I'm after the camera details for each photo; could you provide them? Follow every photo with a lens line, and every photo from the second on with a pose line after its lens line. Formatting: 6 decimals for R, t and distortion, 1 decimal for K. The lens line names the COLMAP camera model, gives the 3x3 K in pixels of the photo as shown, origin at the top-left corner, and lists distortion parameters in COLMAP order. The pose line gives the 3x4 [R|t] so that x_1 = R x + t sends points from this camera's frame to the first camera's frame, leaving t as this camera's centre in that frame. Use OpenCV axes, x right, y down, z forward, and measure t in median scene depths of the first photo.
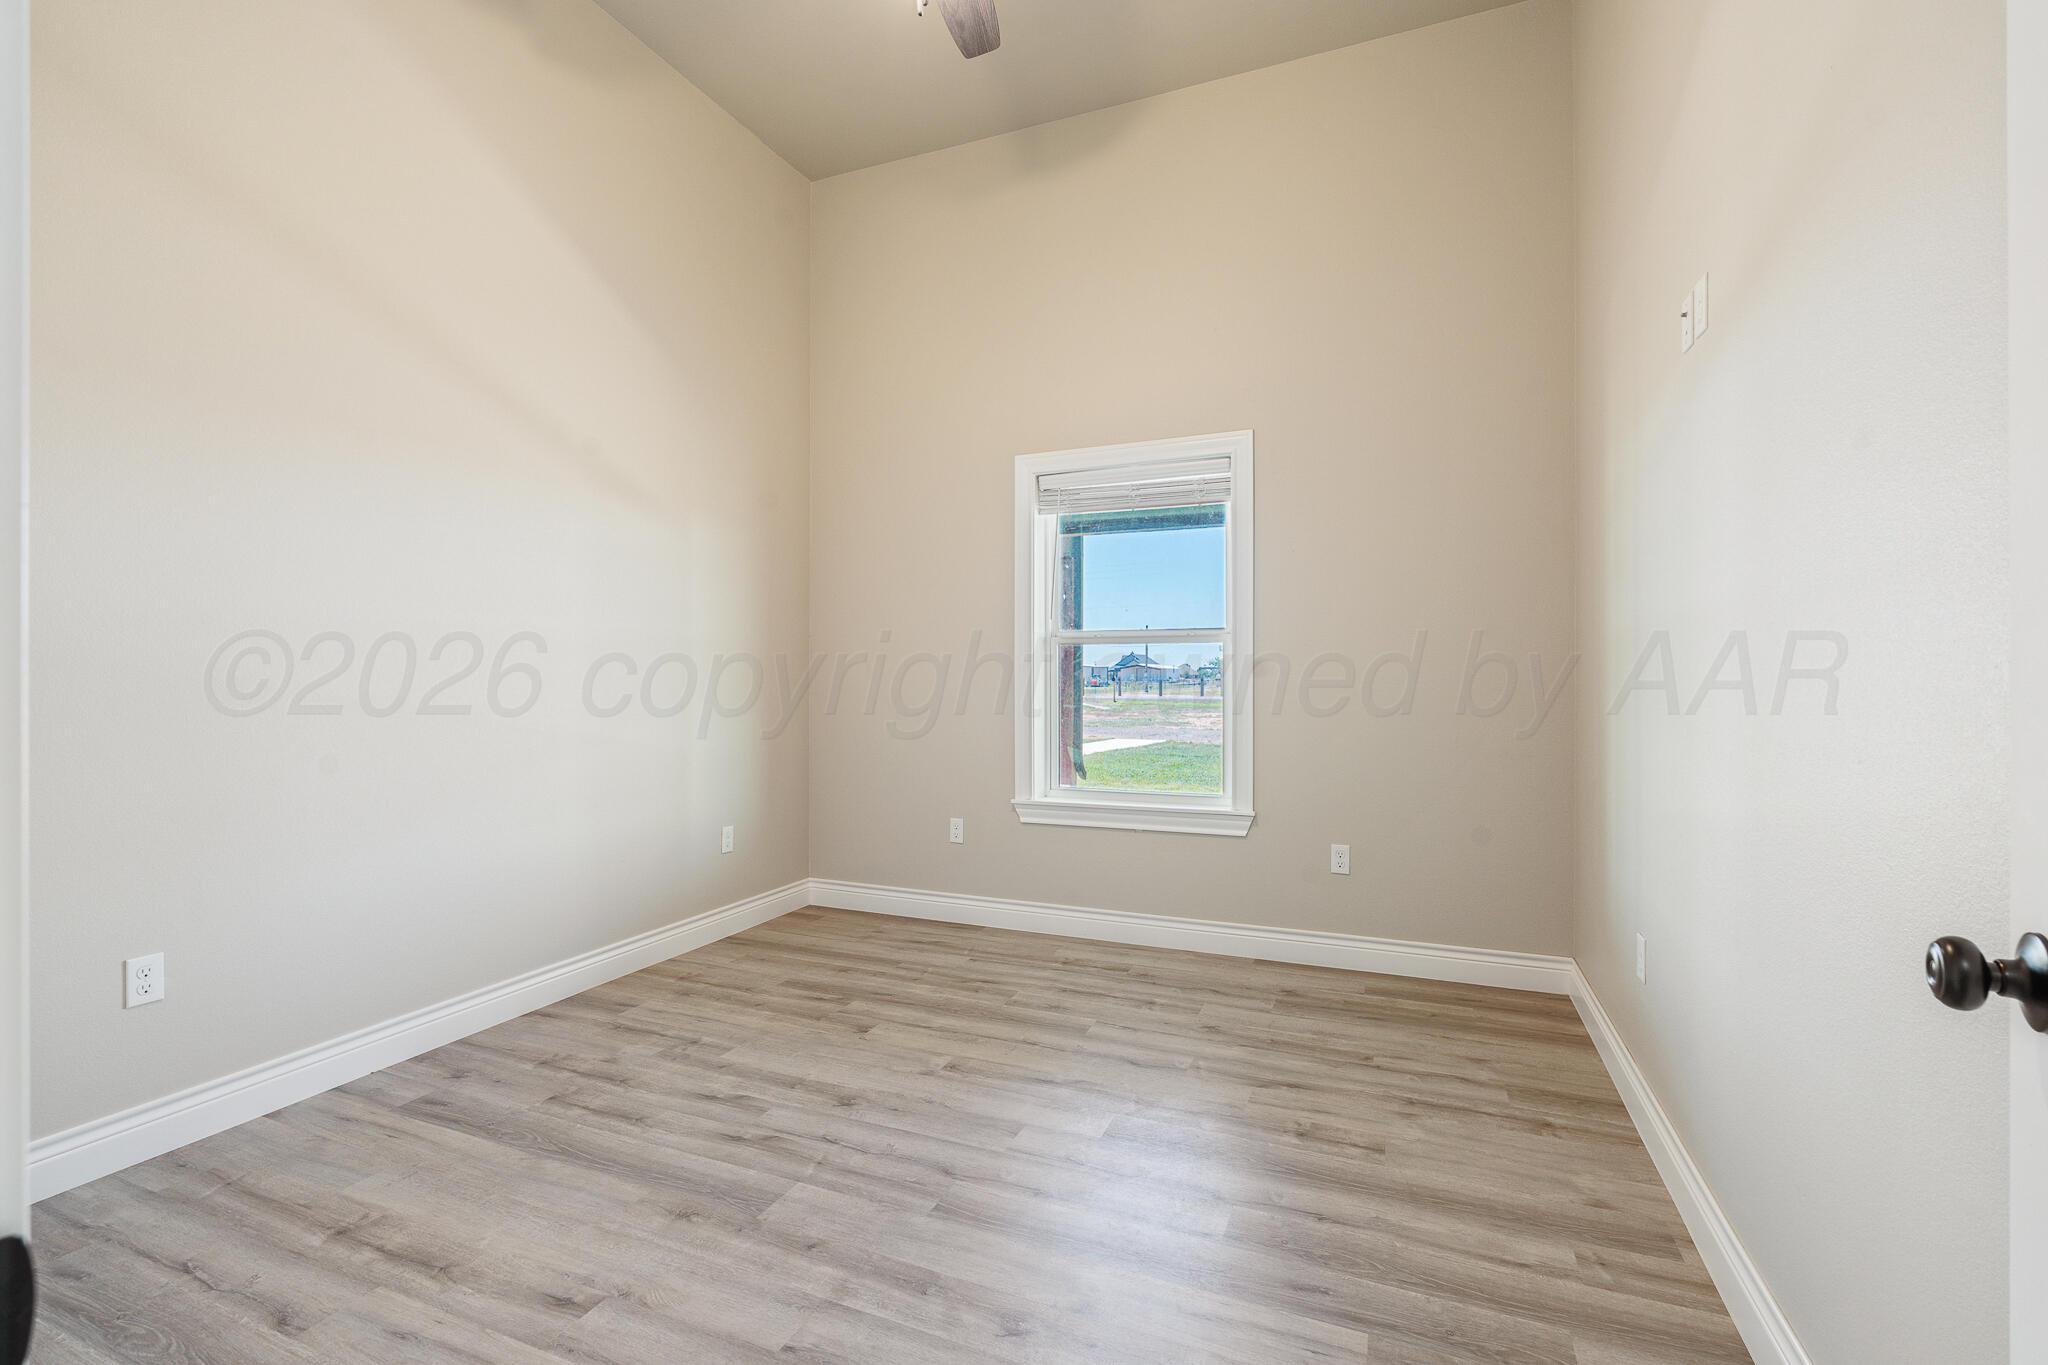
lens RADIAL K [[883.2, 0, 1023.6], [0, 883.2, 661.2], [0, 0, 1]] dist [-0.000645, 0.000140]
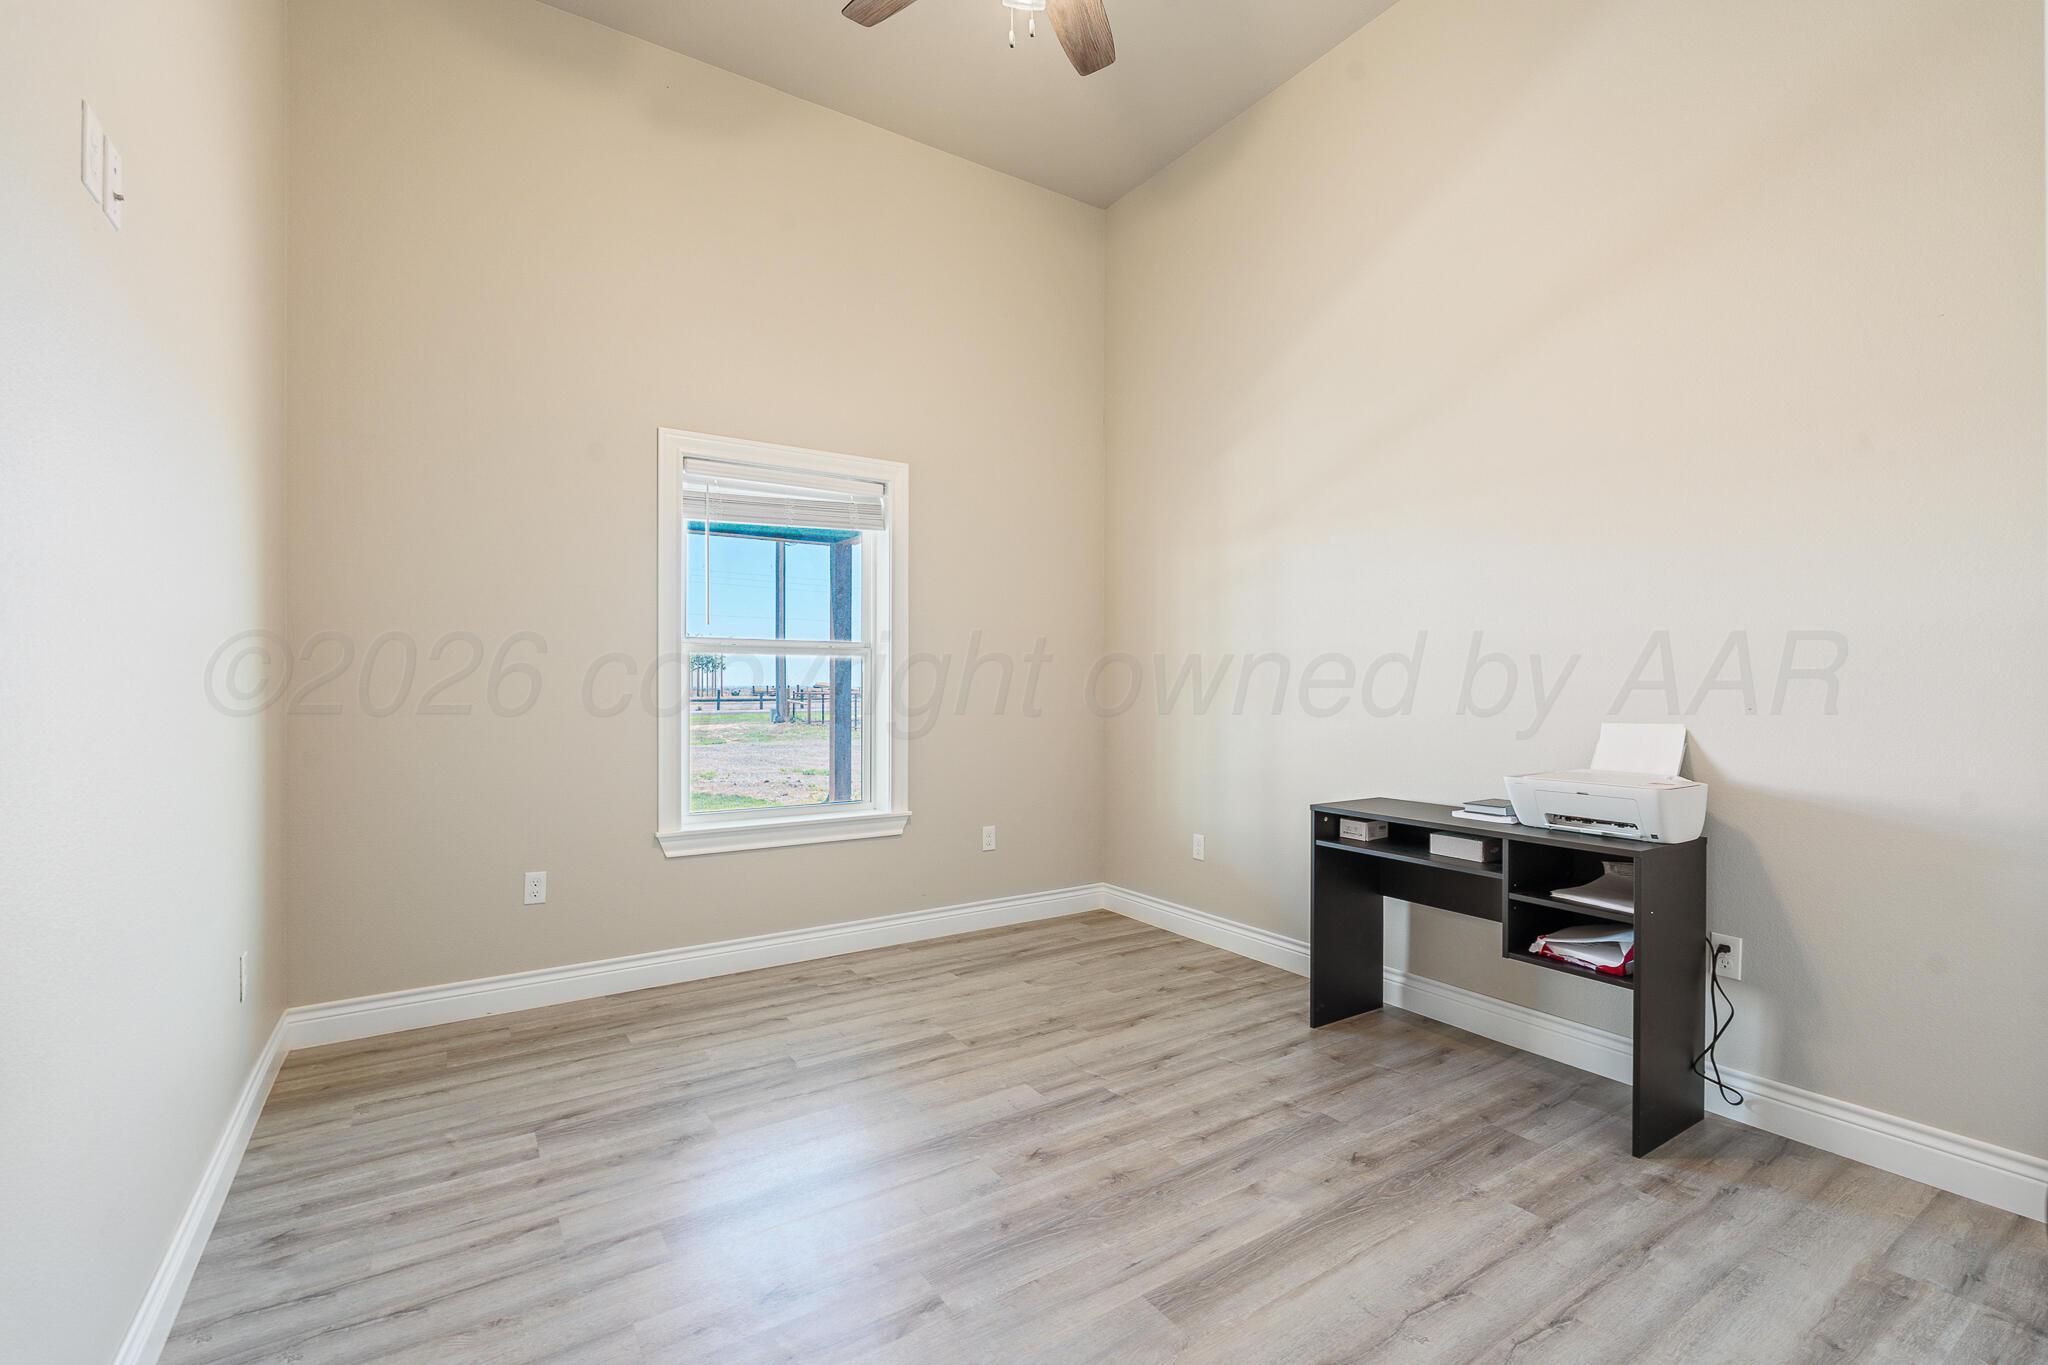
lens RADIAL K [[893.1, 0, 1025.3], [0, 893.1, 694.8], [0, 0, 1]] dist [-0.004105, 0.000329]
pose [[0.560704, -0.004033, 0.828006, -0.556926], [-0.013634, 0.999808, 0.014103, 0.006647], [-0.827904, -0.019197, 0.560542, 0.239616]]
